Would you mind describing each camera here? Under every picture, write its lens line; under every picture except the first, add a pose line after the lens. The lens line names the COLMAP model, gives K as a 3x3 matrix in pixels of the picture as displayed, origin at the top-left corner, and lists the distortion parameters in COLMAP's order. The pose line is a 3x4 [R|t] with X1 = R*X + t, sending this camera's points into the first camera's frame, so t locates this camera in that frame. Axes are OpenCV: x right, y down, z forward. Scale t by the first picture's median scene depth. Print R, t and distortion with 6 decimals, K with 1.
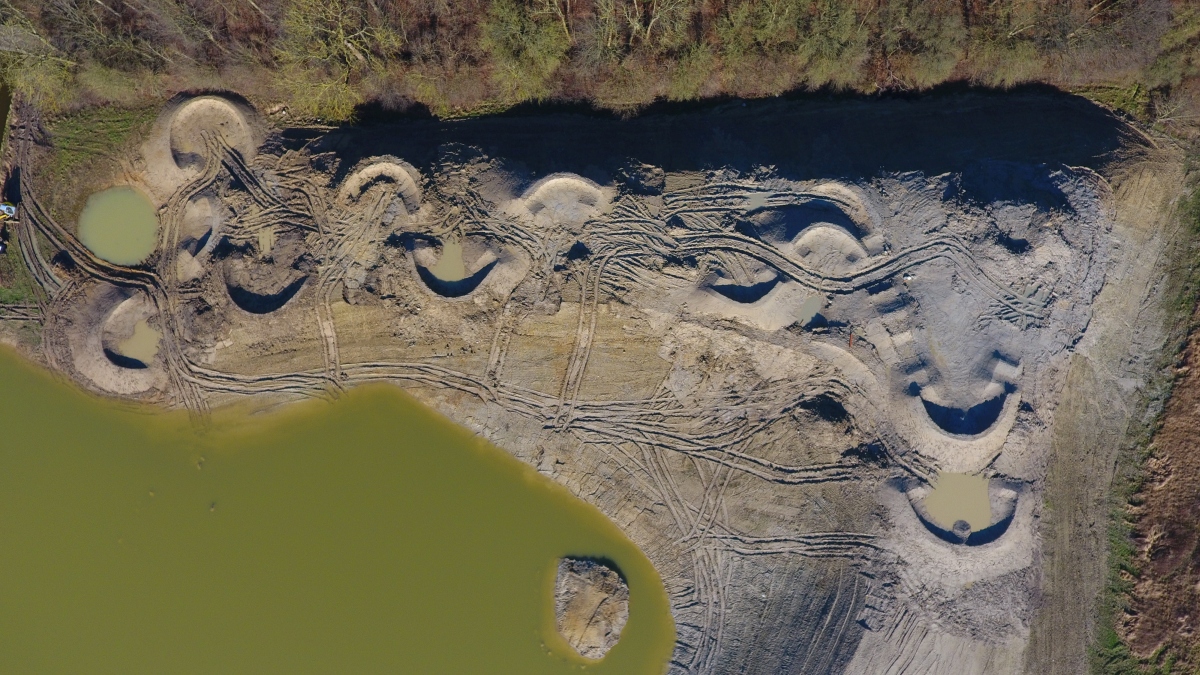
lens RADIAL K [[701.5, 0, 601.3], [0, 701.5, 318.2], [0, 0, 1]] dist [-0.003317, 0.000334]
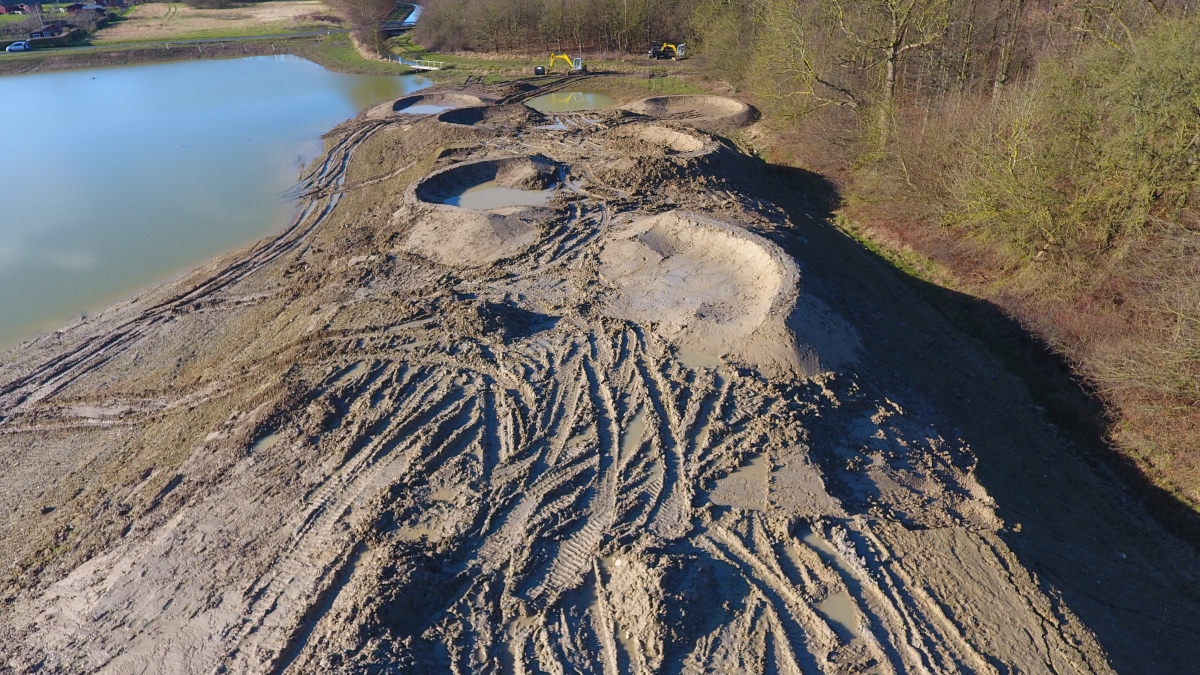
lens RADIAL K [[701.5, 0, 601.3], [0, 701.5, 318.2], [0, 0, 1]] dist [-0.003317, 0.000334]
pose [[0.087451, 0.488788, -0.868009, 0.202570], [-0.994015, 0.100078, -0.043791, -0.115482], [0.065464, 0.866644, 0.494614, 0.876415]]
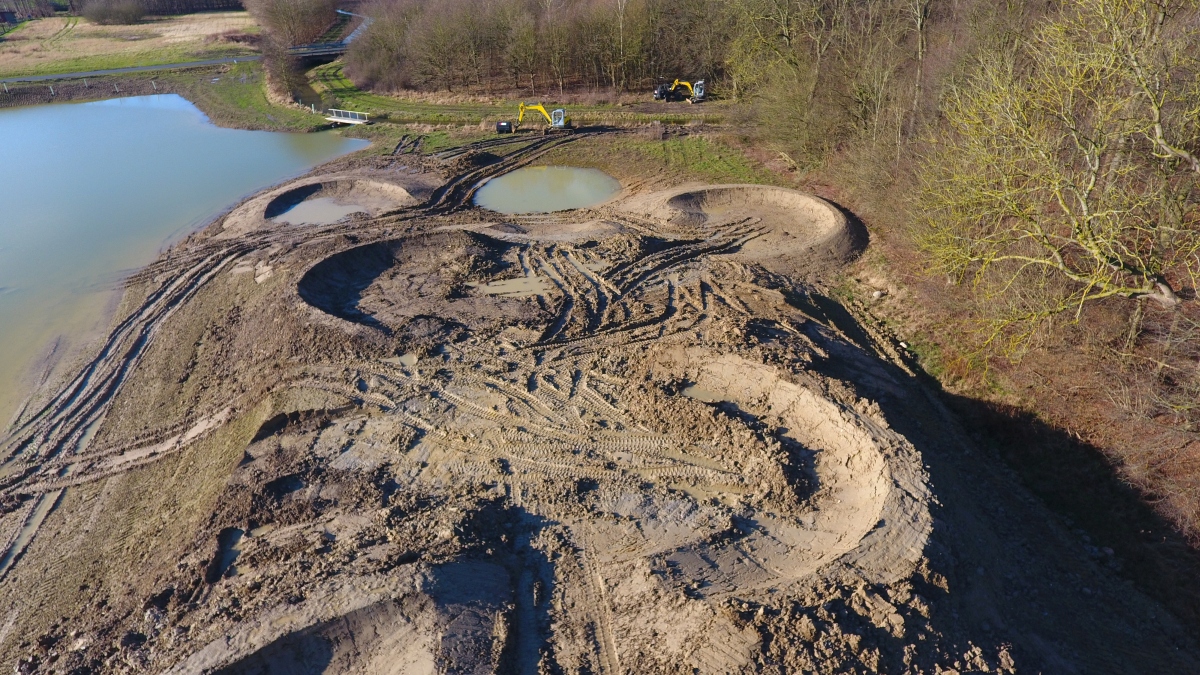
lens RADIAL K [[701.5, 0, 601.3], [0, 701.5, 318.2], [0, 0, 1]] dist [-0.003317, 0.000334]
pose [[0.117828, 0.489855, -0.863805, -0.158967], [-0.990424, 0.120998, -0.066483, -0.135004], [0.071951, 0.863366, 0.499421, 0.881228]]
